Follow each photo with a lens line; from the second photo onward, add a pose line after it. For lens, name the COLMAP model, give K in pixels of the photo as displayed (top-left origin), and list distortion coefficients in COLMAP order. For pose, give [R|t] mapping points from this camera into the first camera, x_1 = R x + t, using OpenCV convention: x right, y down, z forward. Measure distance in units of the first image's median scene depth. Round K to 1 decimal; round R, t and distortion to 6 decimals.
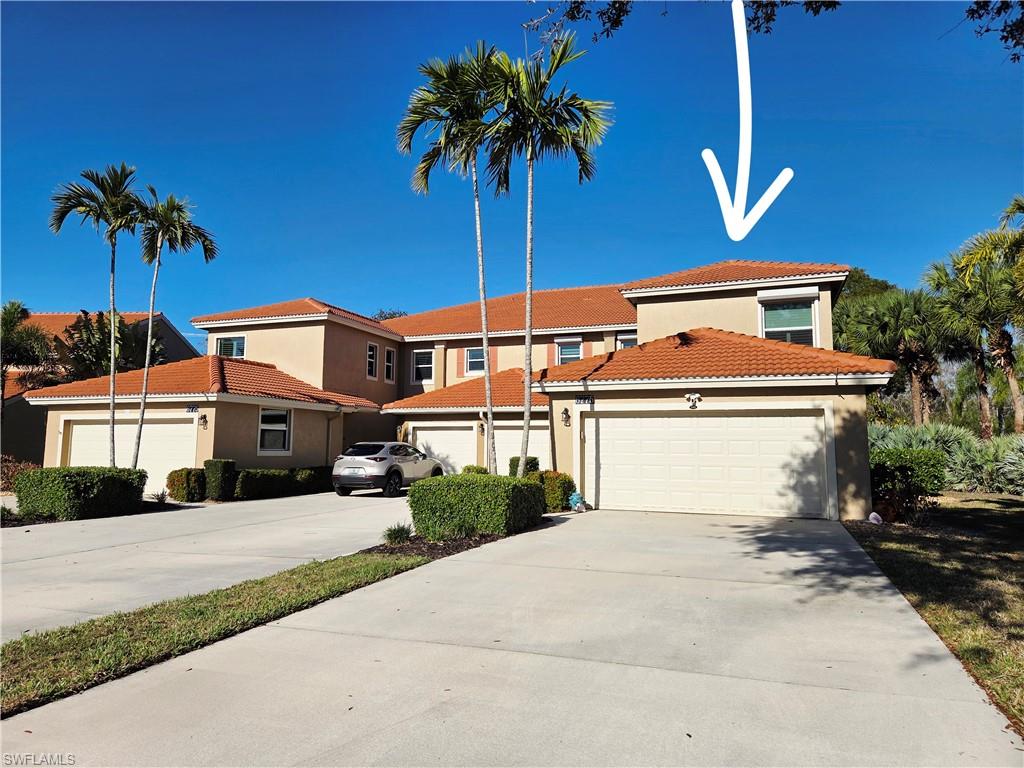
lens RADIAL K [[698.4, 0, 512.5], [0, 698.4, 382.1], [0, 0, 1]] dist [0.098403, -0.086701]
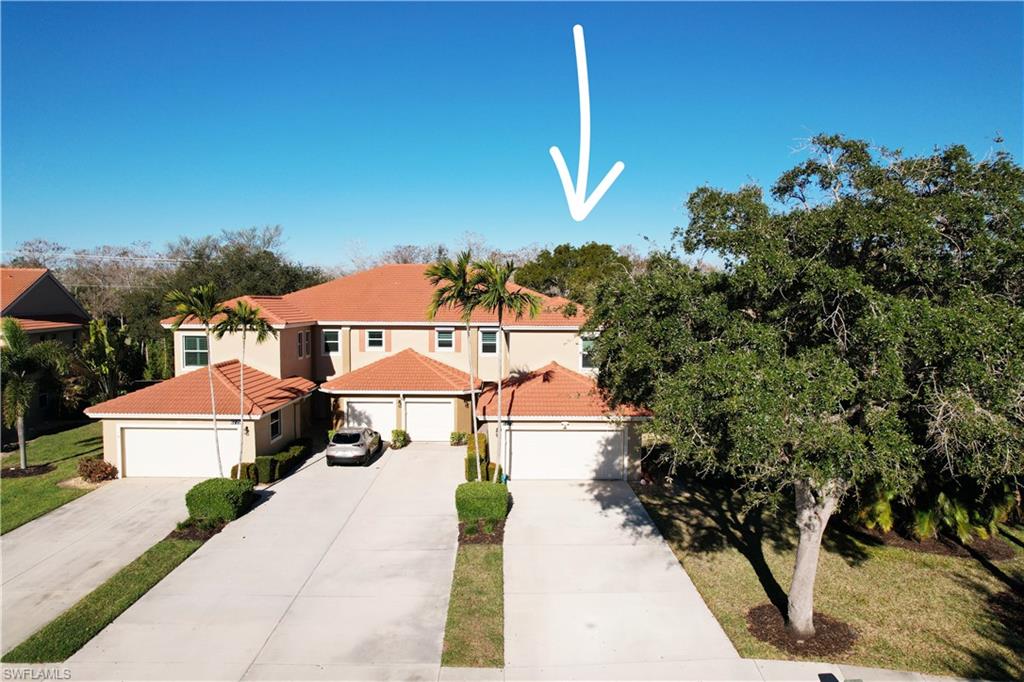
lens RADIAL K [[651.6, 0, 512.0], [0, 651.6, 341.0], [0, 0, 1]] dist [-0.002103, 0.001237]
pose [[0.944077, -0.023160, 0.328911, -0.259240], [-0.022701, 0.990598, 0.134910, -0.246221], [-0.328943, -0.134832, 0.934675, -0.339098]]
